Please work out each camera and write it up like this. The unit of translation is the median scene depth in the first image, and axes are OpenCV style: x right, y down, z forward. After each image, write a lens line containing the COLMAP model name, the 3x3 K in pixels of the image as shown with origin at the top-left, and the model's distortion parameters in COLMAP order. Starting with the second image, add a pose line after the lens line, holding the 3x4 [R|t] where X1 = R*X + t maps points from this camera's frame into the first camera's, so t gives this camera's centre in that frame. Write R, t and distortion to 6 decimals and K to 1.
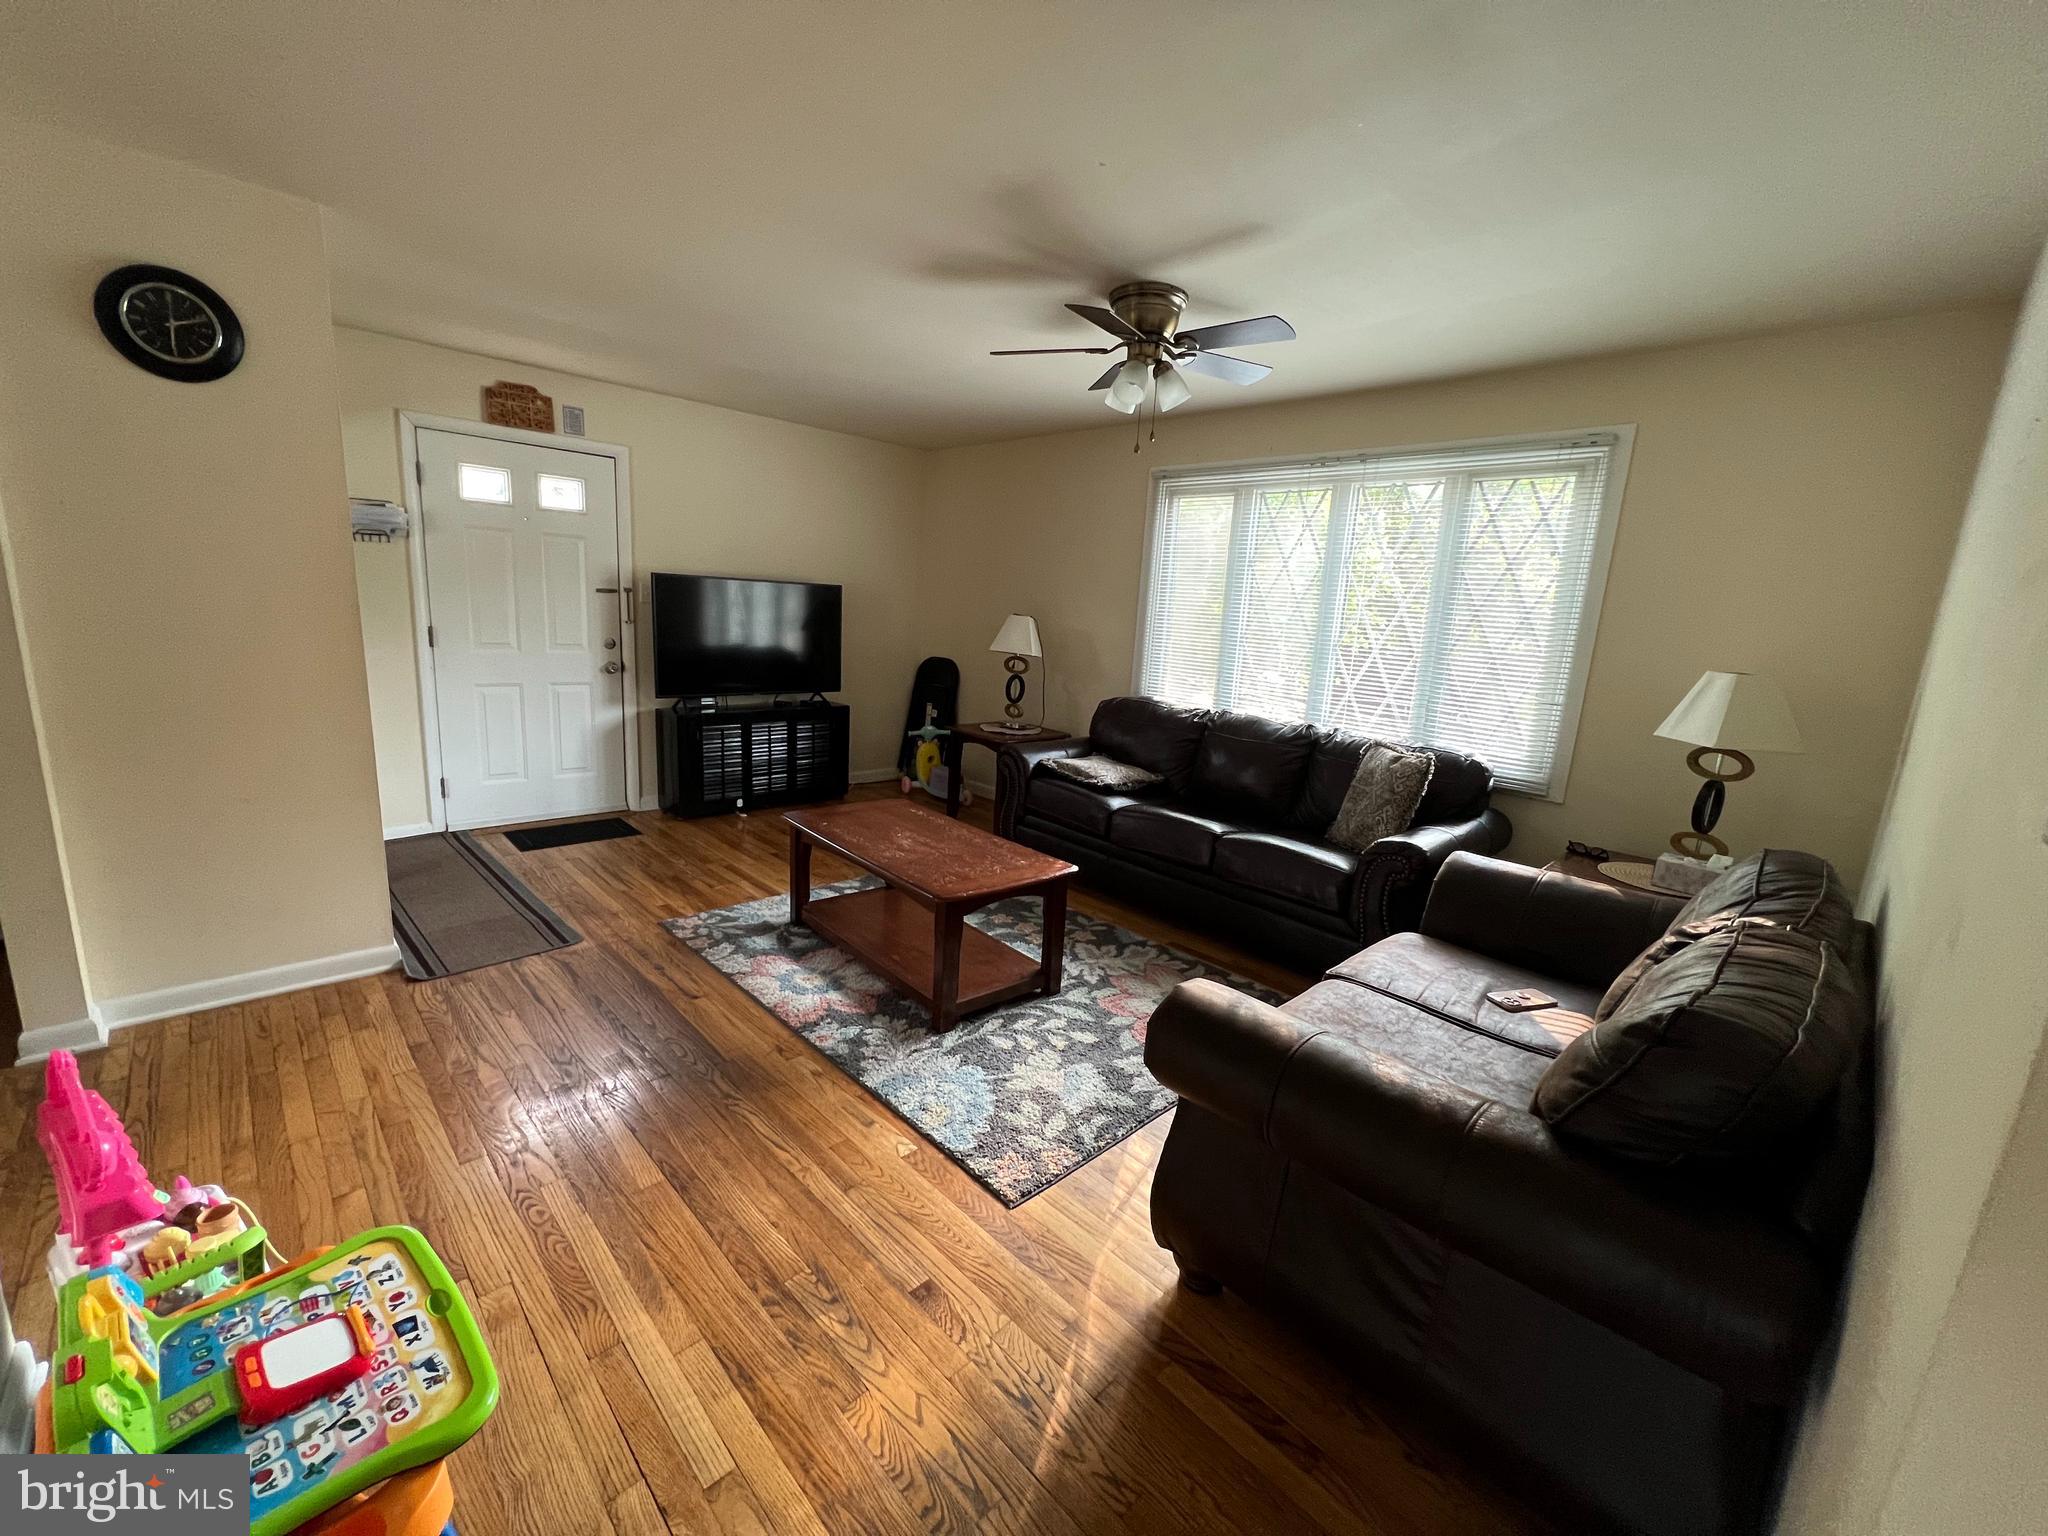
lens RADIAL K [[817.2, 0, 1024.0], [0, 817.2, 768.0], [0, 0, 1]] dist [-0.003125, -0.000364]
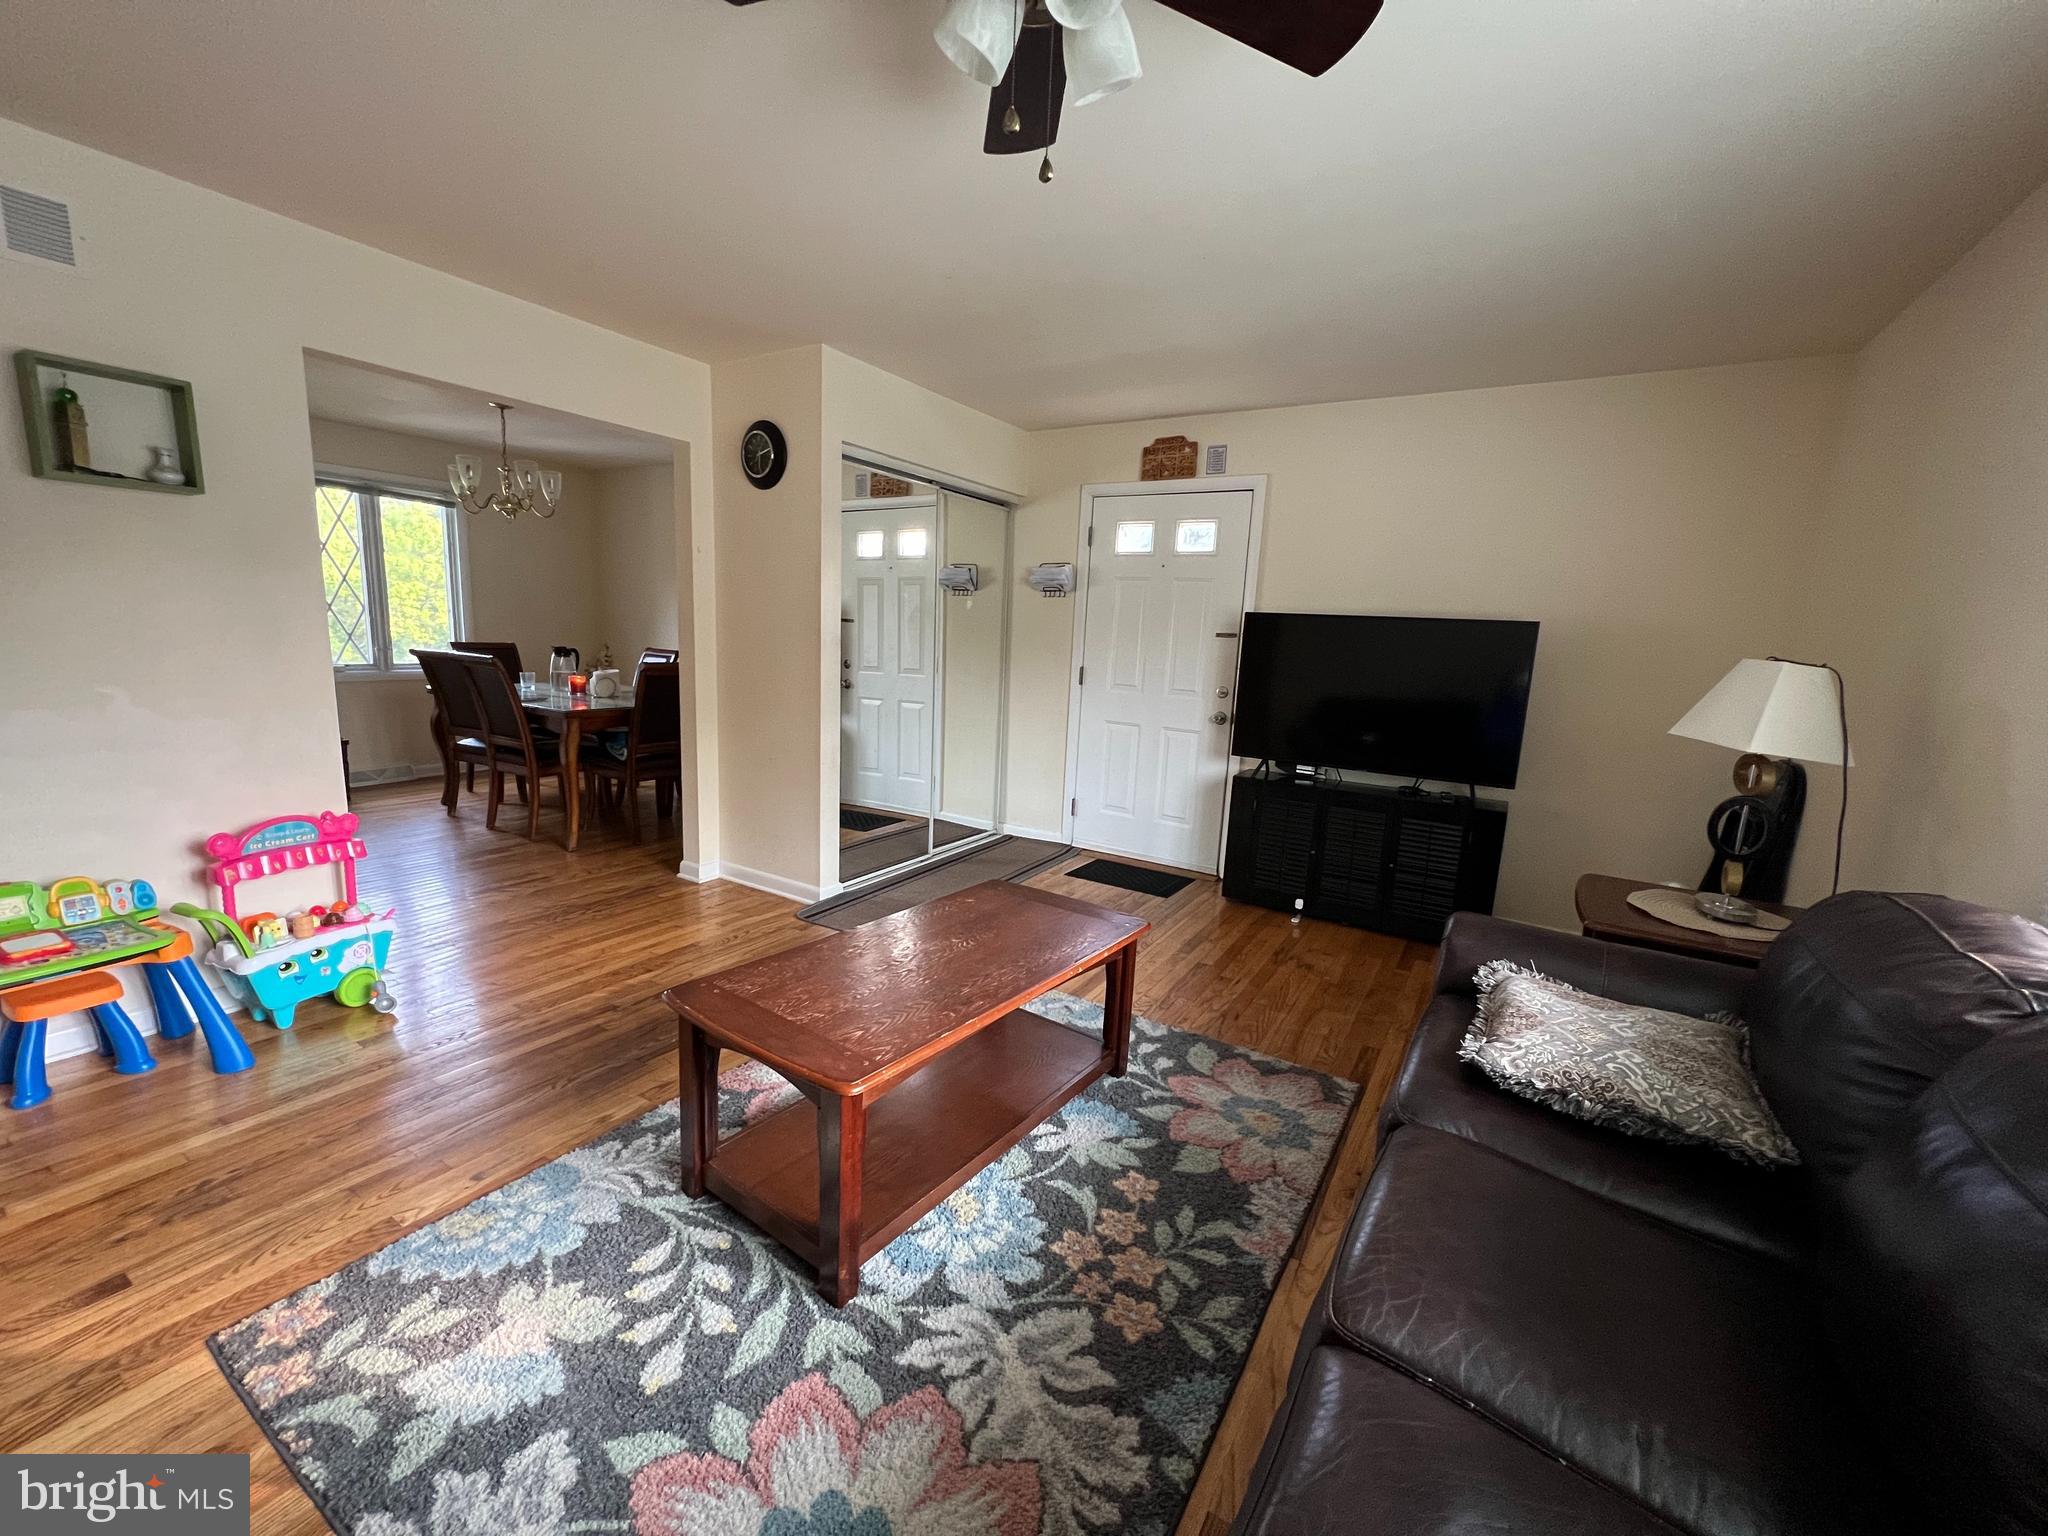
lens RADIAL K [[817.2, 0, 1024.0], [0, 817.2, 768.0], [0, 0, 1]] dist [-0.003125, -0.000364]
pose [[0.250694, 0.115381, -0.961166, 0.488350], [-0.223137, 0.973024, 0.058605, -0.107781], [0.941999, 0.199780, 0.269677, 0.823528]]
